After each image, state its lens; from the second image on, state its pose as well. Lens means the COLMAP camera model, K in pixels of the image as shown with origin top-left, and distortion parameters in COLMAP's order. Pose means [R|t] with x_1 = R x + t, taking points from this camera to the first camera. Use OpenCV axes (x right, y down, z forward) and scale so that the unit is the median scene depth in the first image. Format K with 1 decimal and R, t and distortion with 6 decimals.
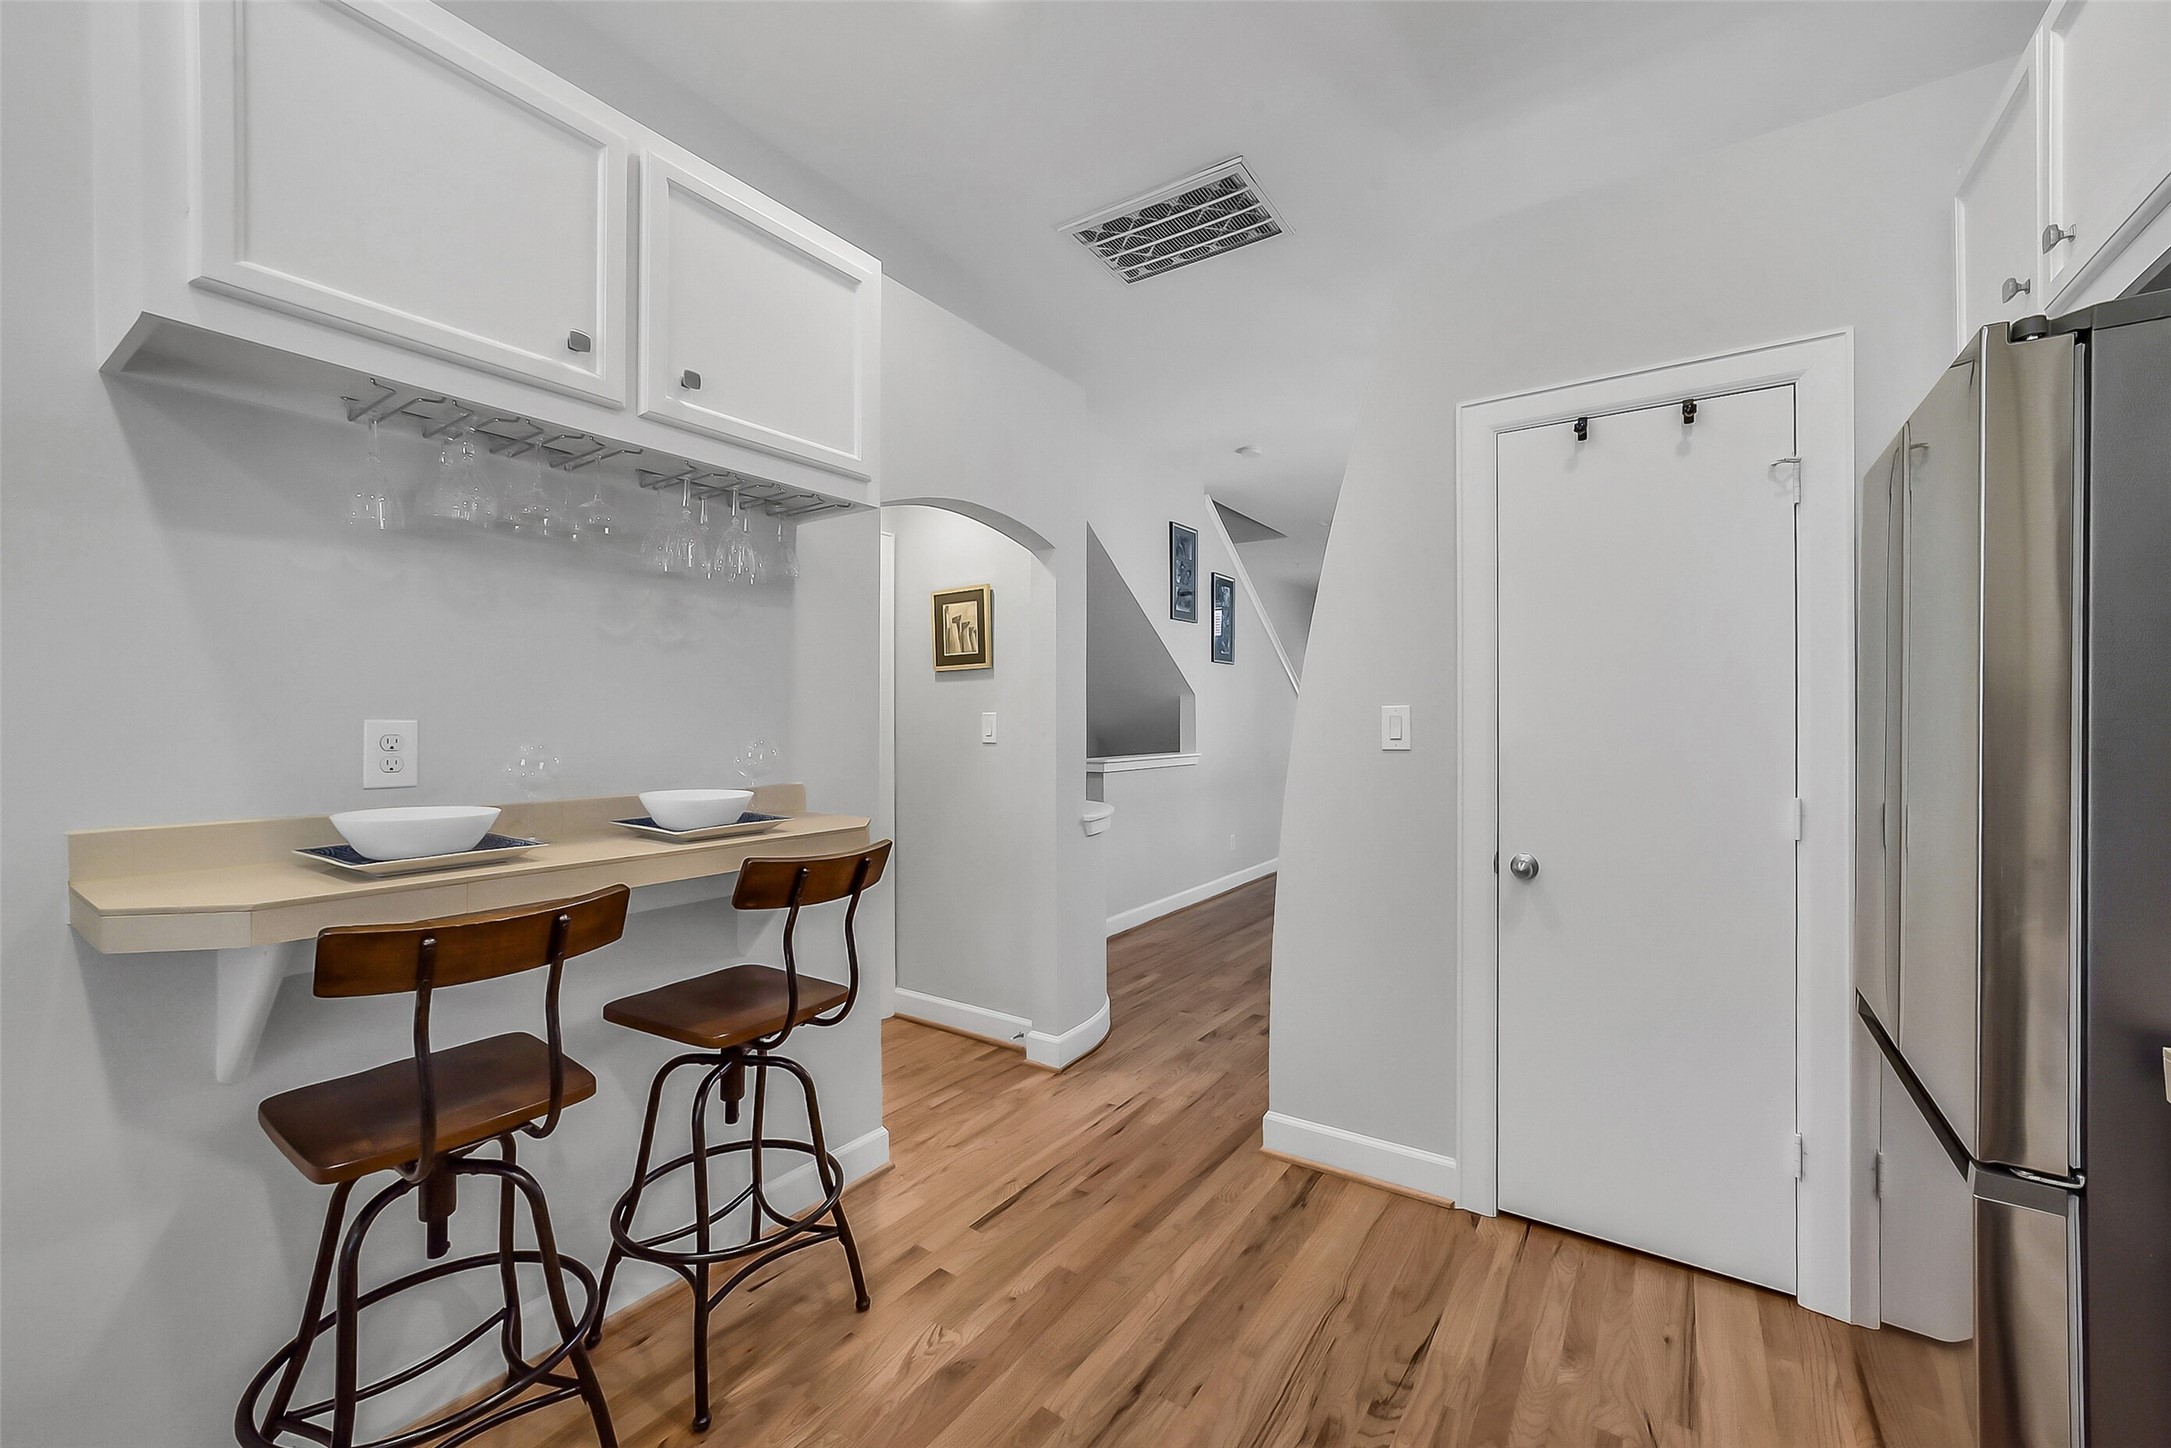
lens RADIAL K [[856.1, 0, 1094.3], [0, 856.1, 715.6], [0, 0, 1]] dist [-0.001796, 0.000777]
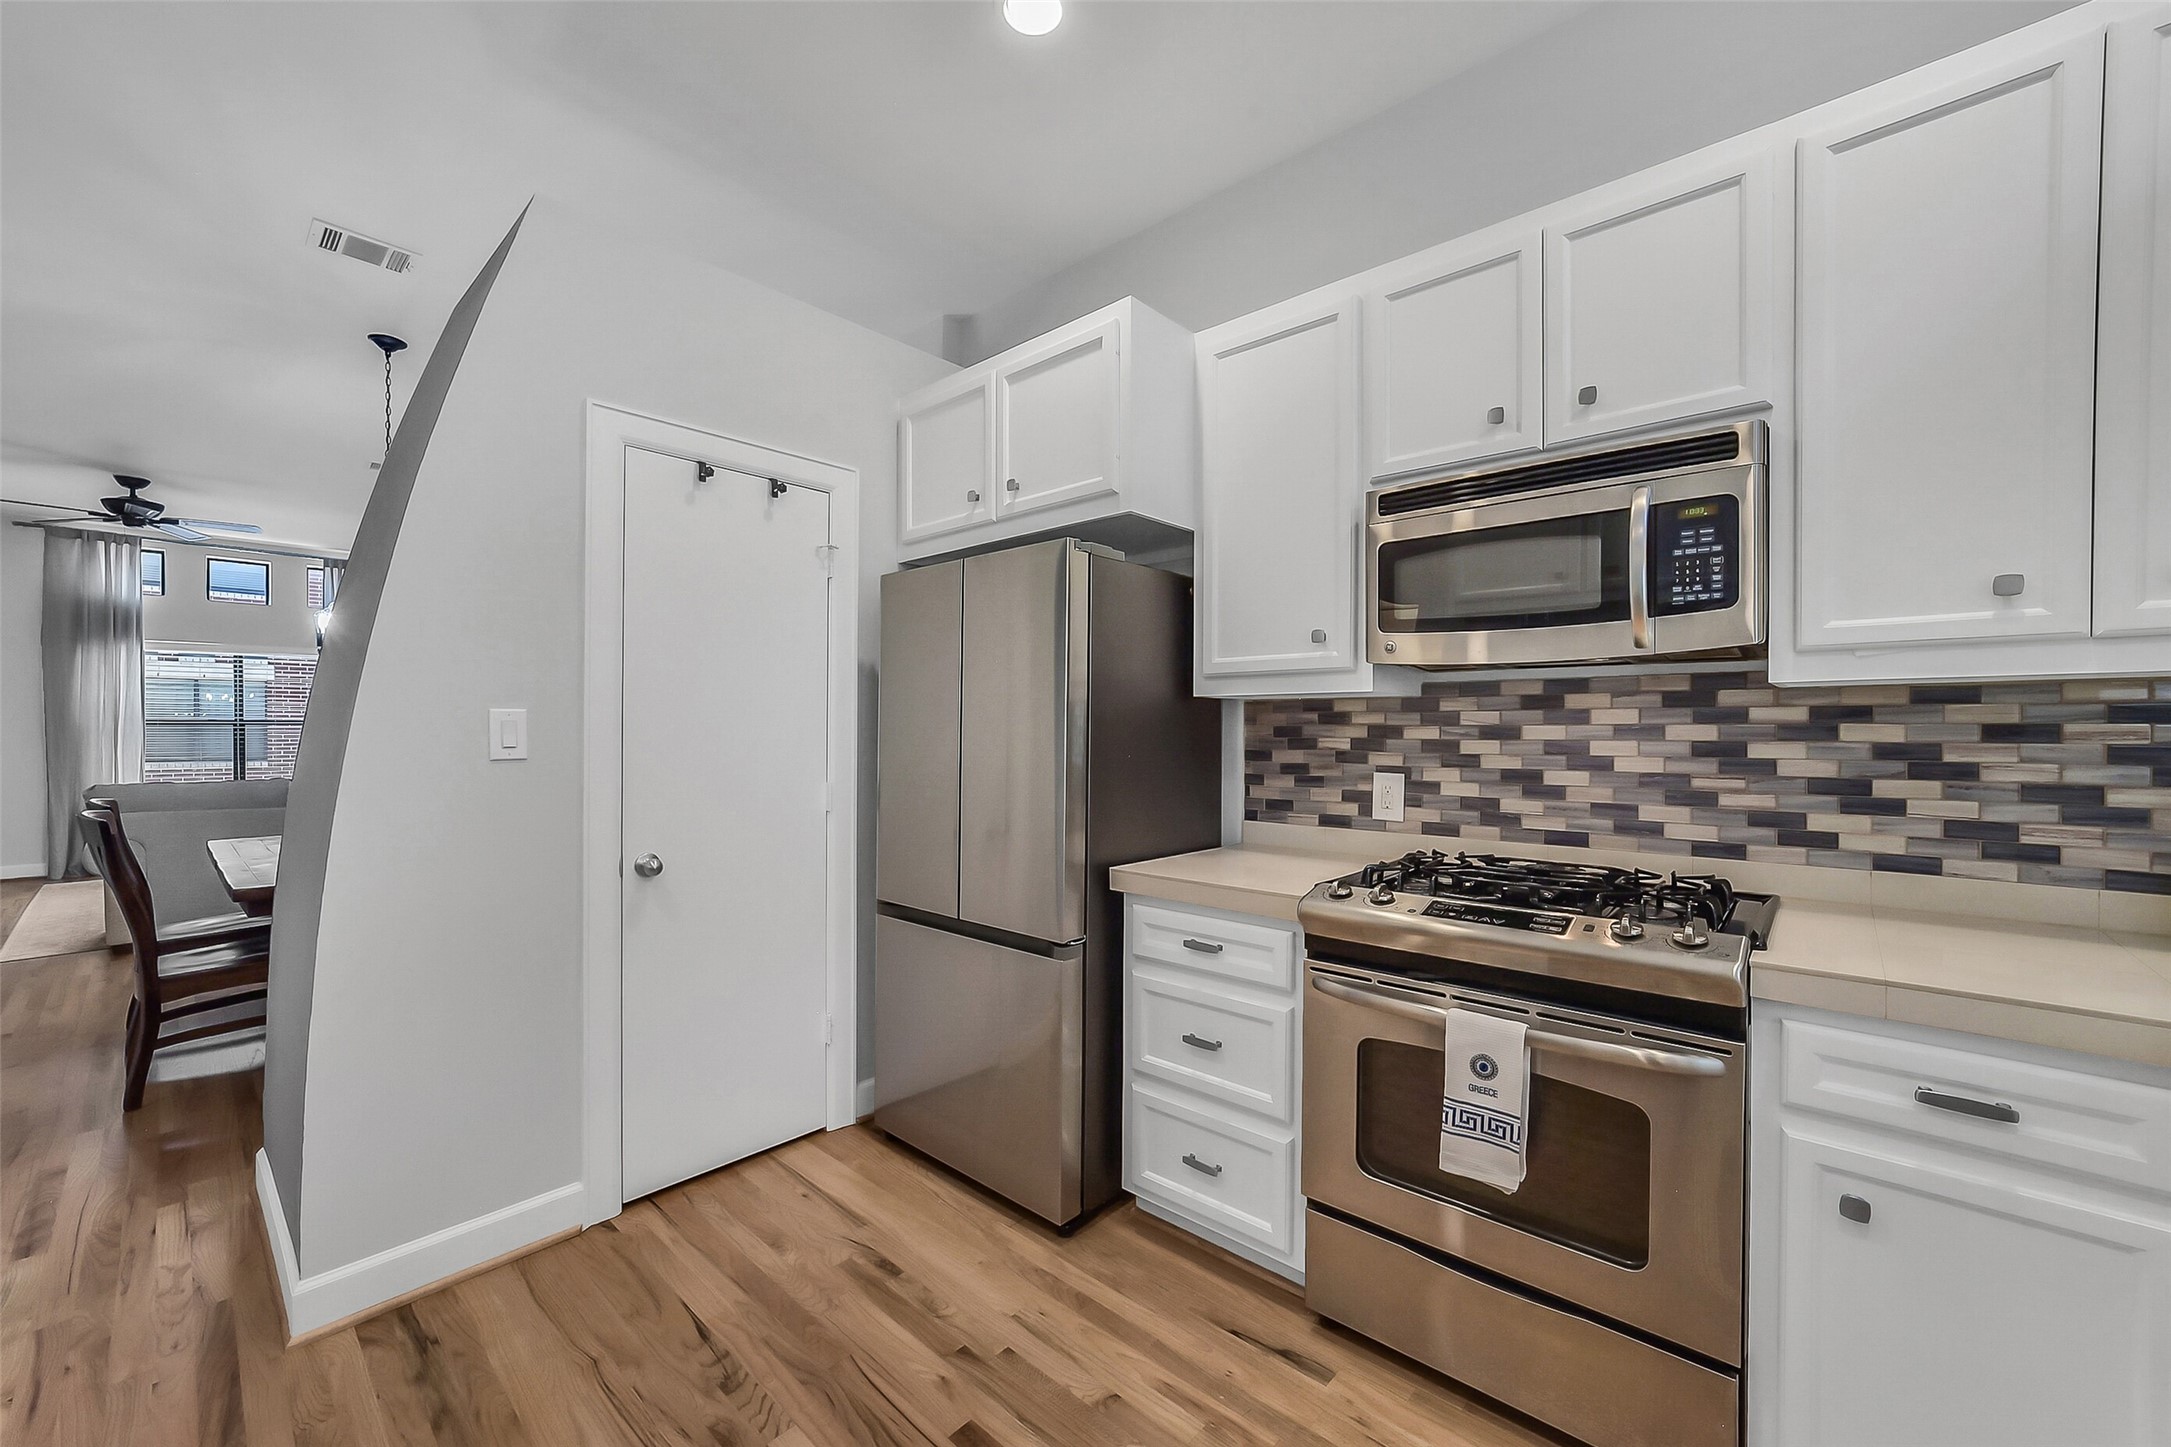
lens RADIAL K [[856.1, 0, 1091.6], [0, 856.1, 730.5], [0, 0, 1]] dist [-0.001796, 0.000777]
pose [[0.139889, -0.000442, 0.990167, -0.502271], [-0.005912, 0.999982, 0.001282, 0.006549], [-0.990150, -0.006033, 0.139884, 0.331991]]
